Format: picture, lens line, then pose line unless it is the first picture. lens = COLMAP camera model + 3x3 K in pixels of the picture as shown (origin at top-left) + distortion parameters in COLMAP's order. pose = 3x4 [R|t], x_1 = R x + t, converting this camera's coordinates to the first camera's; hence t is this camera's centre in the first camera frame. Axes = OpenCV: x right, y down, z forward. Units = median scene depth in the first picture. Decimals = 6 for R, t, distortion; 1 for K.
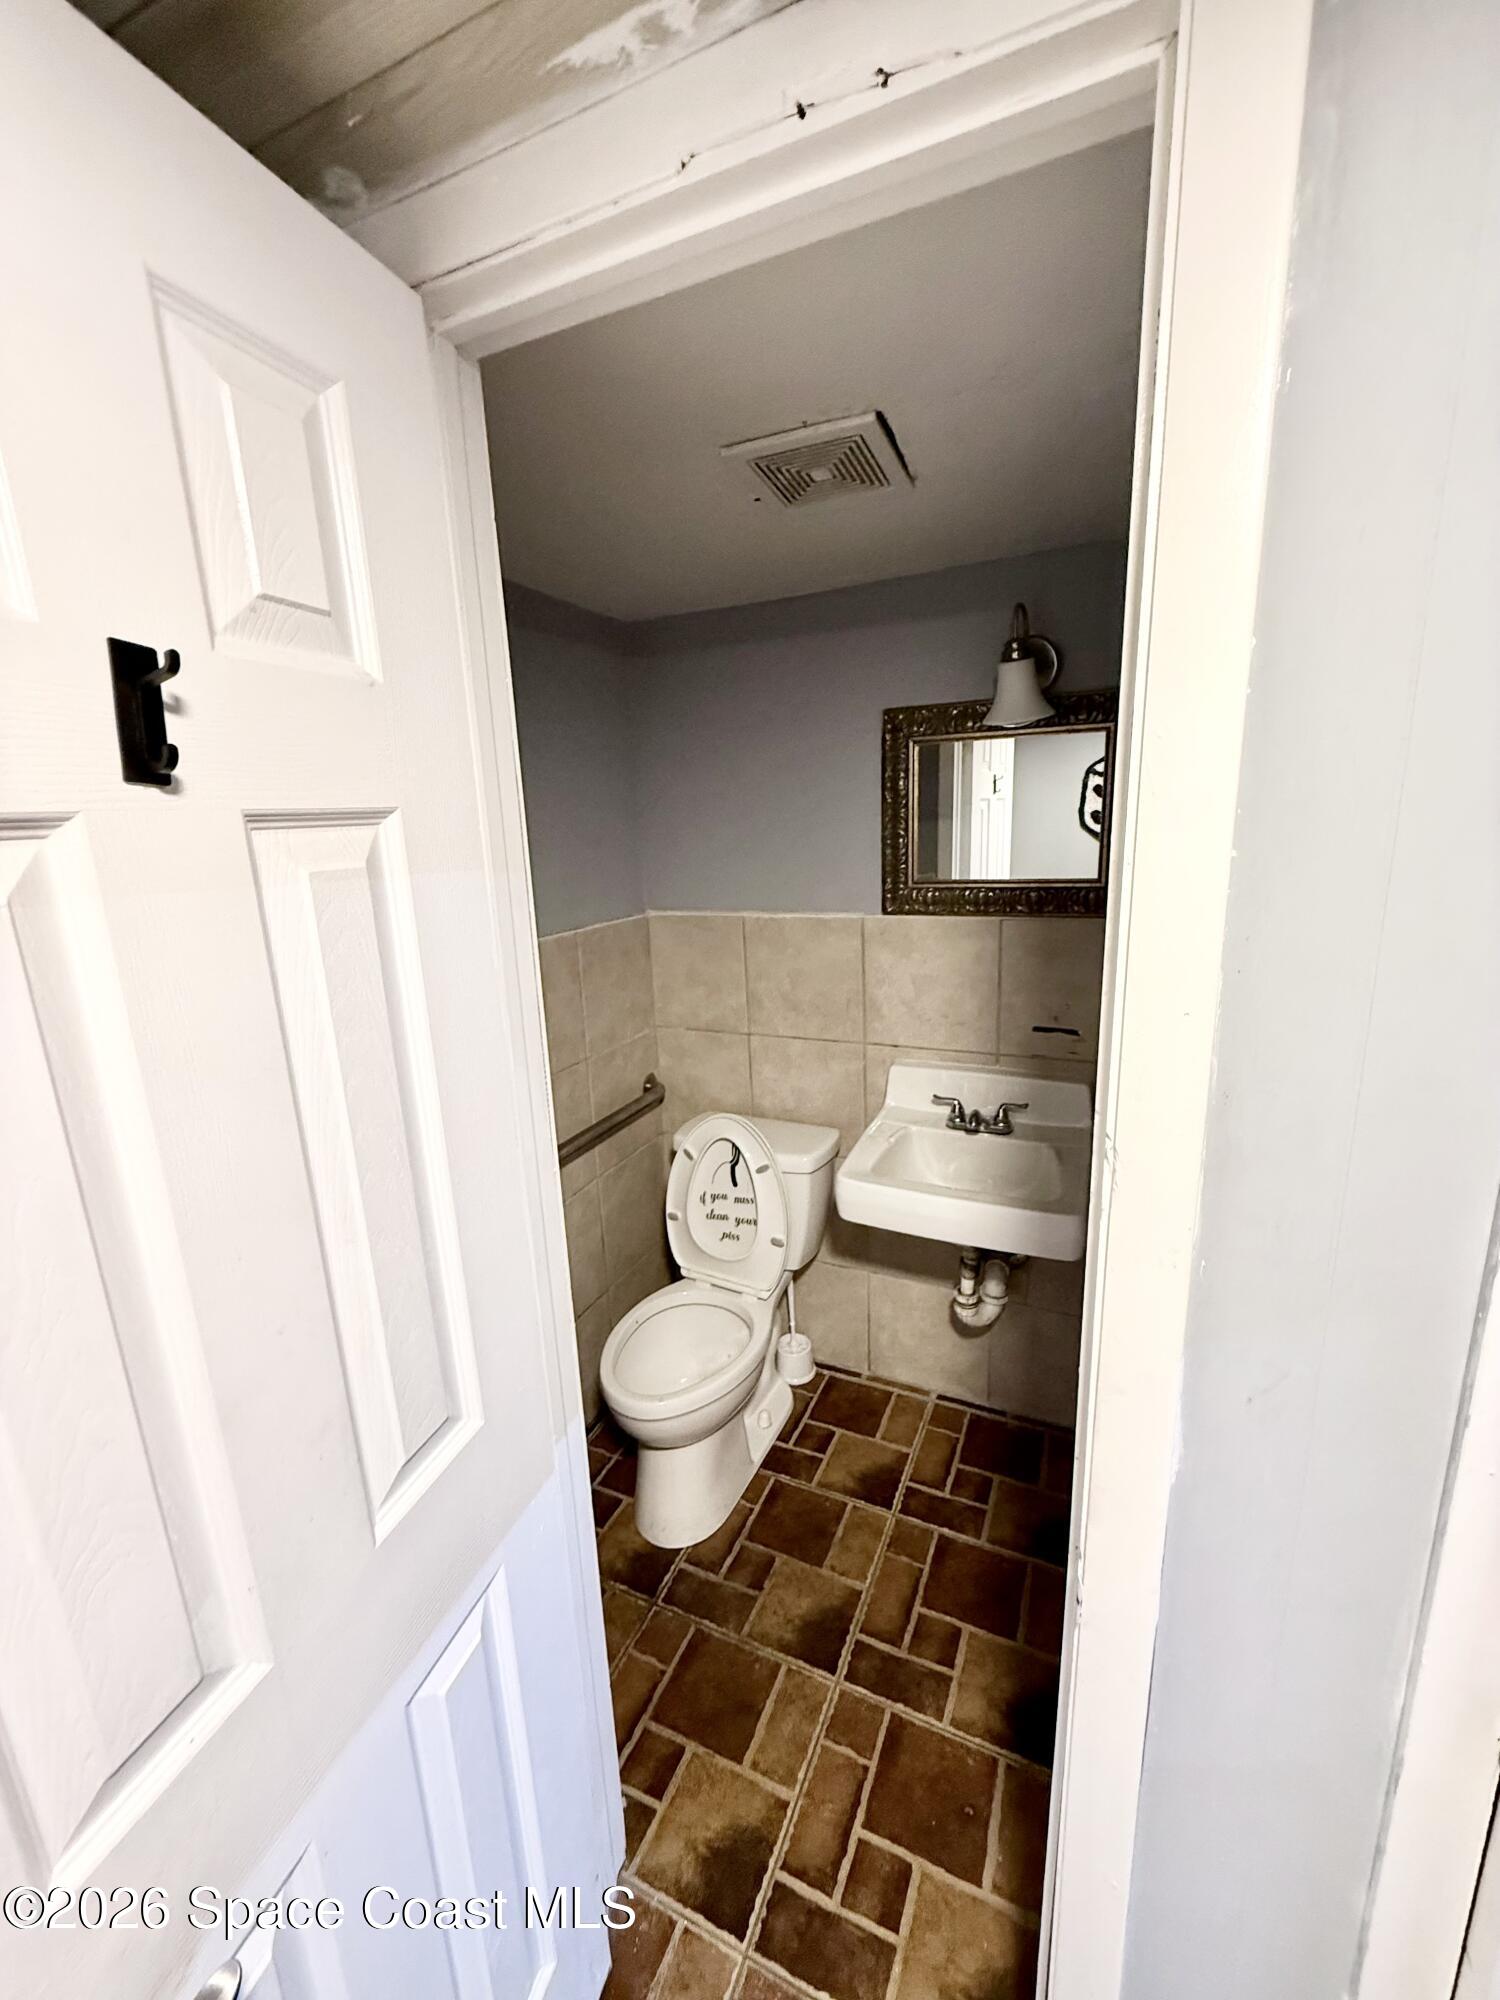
lens RADIAL K [[799.1, 0, 745.9], [0, 799.1, 996.1], [0, 0, 1]] dist [-0.001416, 0.000660]
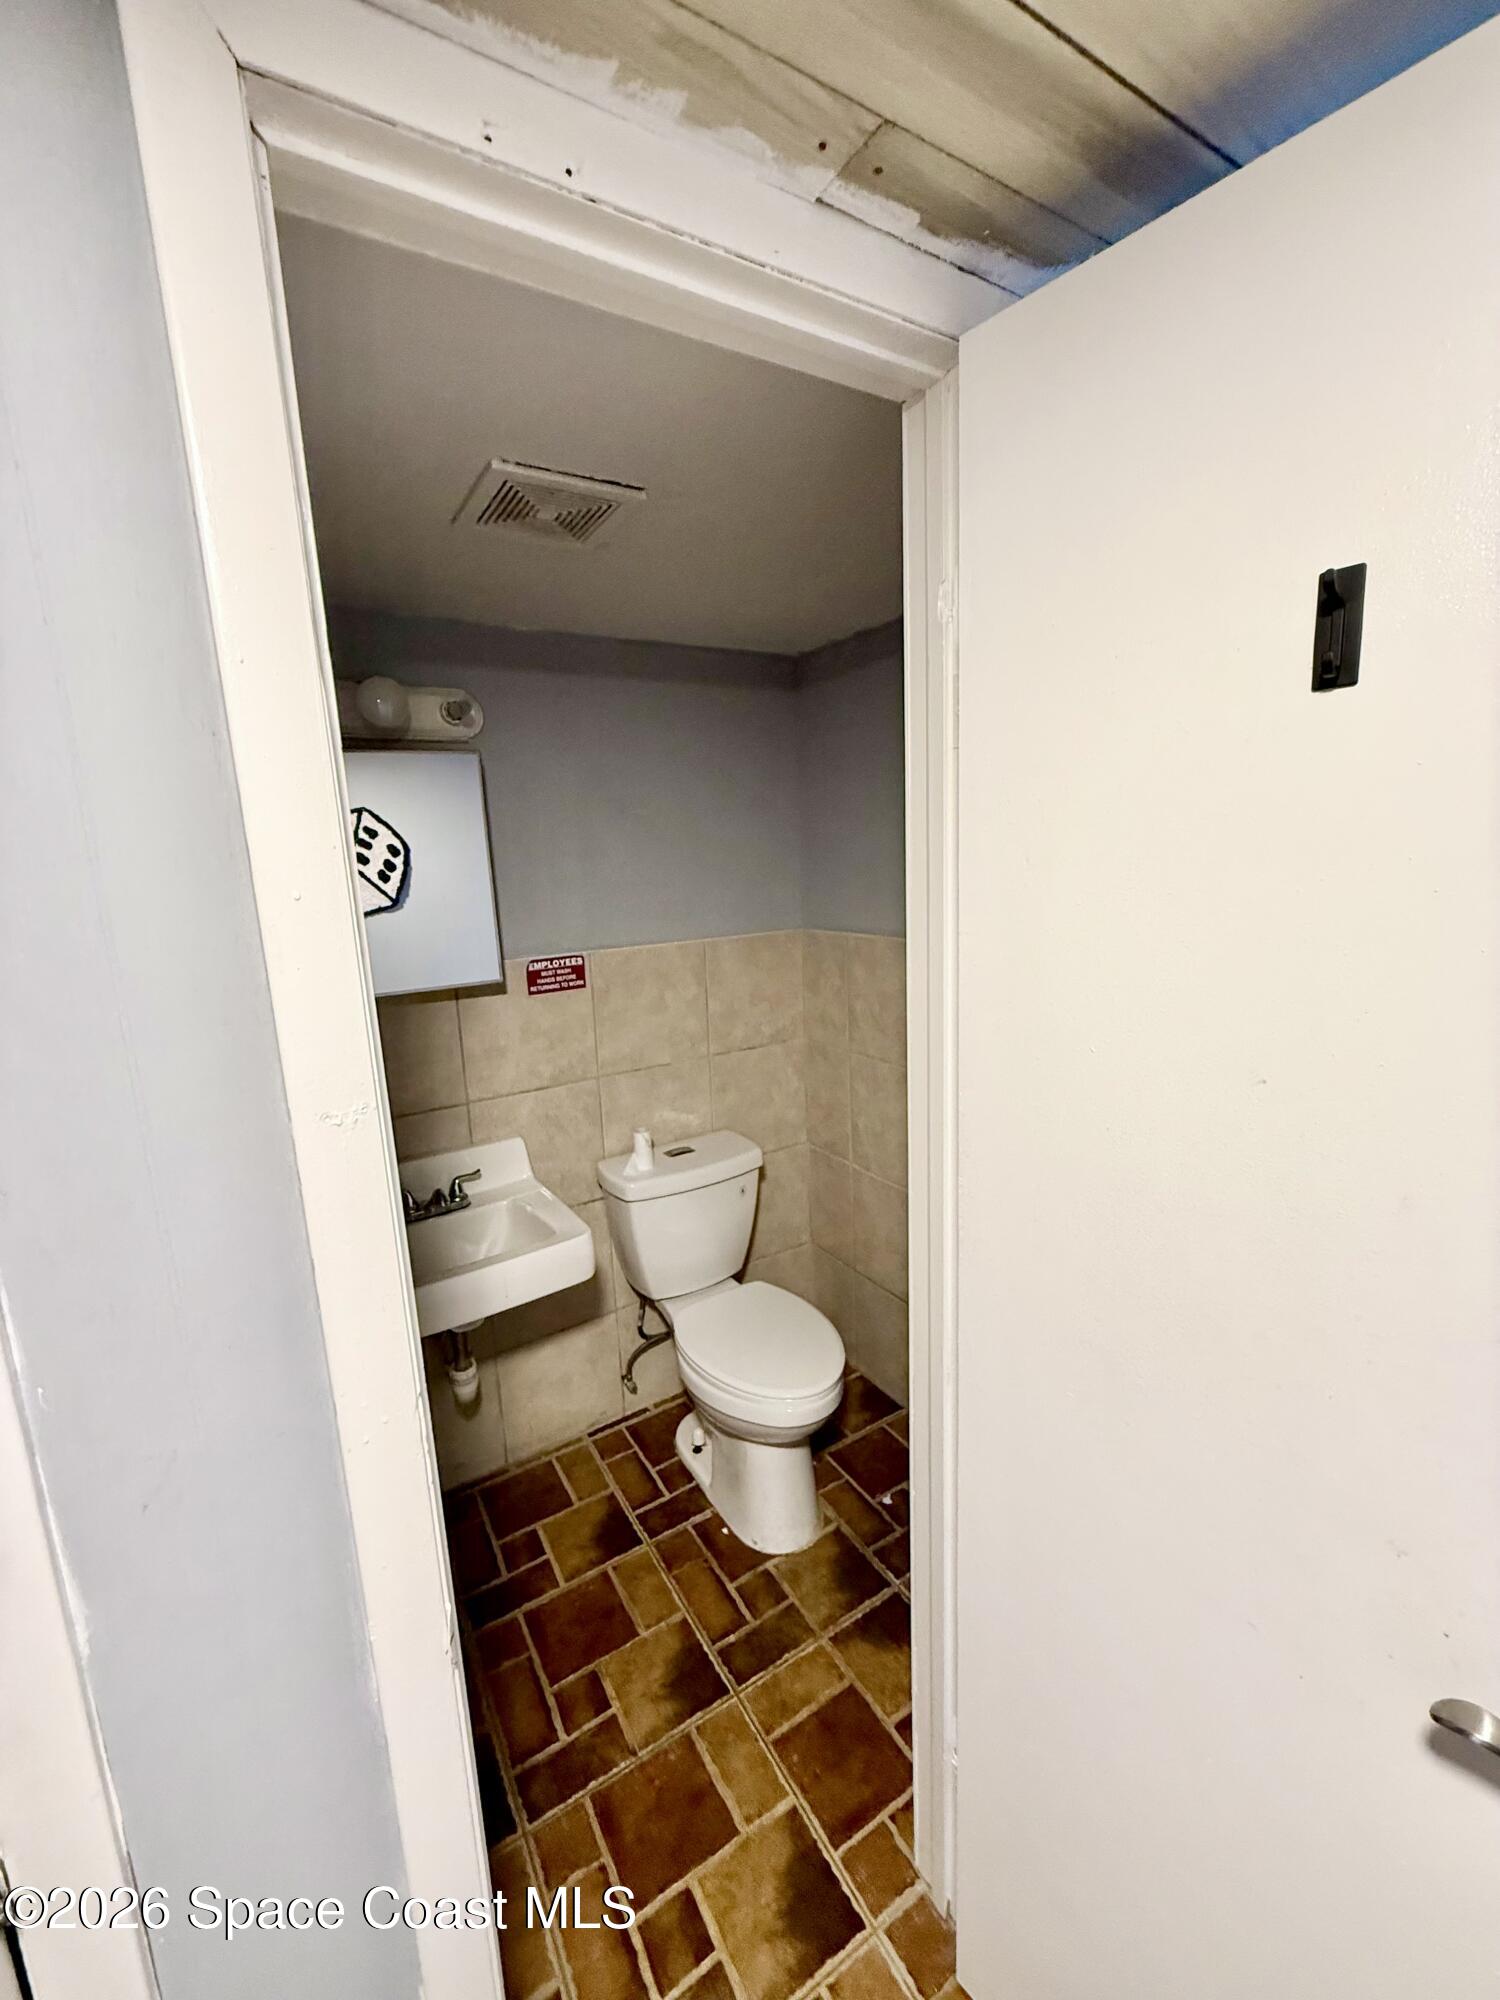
lens RADIAL K [[799.1, 0, 742.7], [0, 799.1, 1002.9], [0, 0, 1]] dist [-0.001416, 0.000660]
pose [[0.559285, -0.140213, 0.817032, -0.470168], [0.200783, 0.979158, 0.030594, -0.025044], [-0.804293, 0.146936, 0.575780, 0.222852]]
